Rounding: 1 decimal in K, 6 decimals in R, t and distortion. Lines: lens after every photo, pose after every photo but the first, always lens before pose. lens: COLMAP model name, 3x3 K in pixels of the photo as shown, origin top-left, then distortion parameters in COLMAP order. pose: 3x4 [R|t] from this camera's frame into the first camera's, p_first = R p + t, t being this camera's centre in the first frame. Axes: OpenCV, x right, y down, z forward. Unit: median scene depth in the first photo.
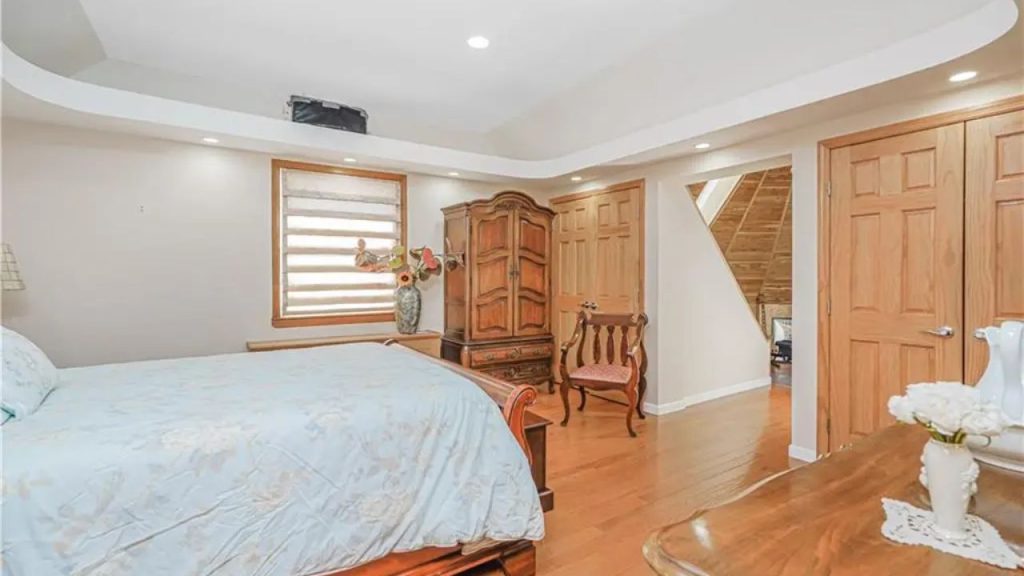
lens RADIAL K [[456.9, 0, 512.4], [0, 456.9, 283.4], [0, 0, 1]] dist [0.000701, -0.000034]
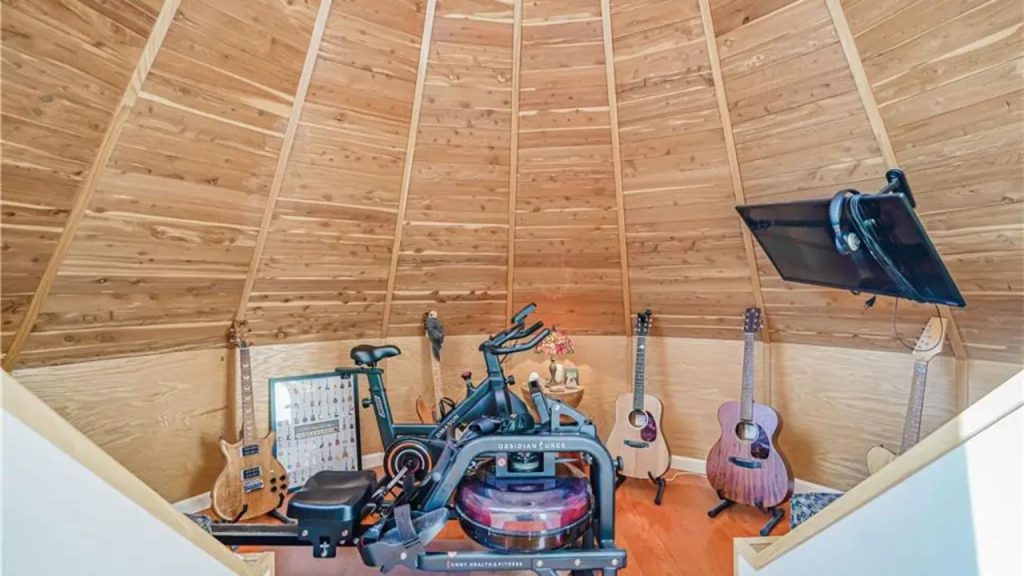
lens RADIAL K [[456.9, 0, 509.2], [0, 456.9, 289.7], [0, 0, 1]] dist [0.000701, -0.000034]
pose [[0.524294, -0.002499, 0.851534, 0.364159], [0.012641, 0.999908, -0.004849, 0.003197], [-0.851443, 0.013306, 0.524278, 0.656815]]
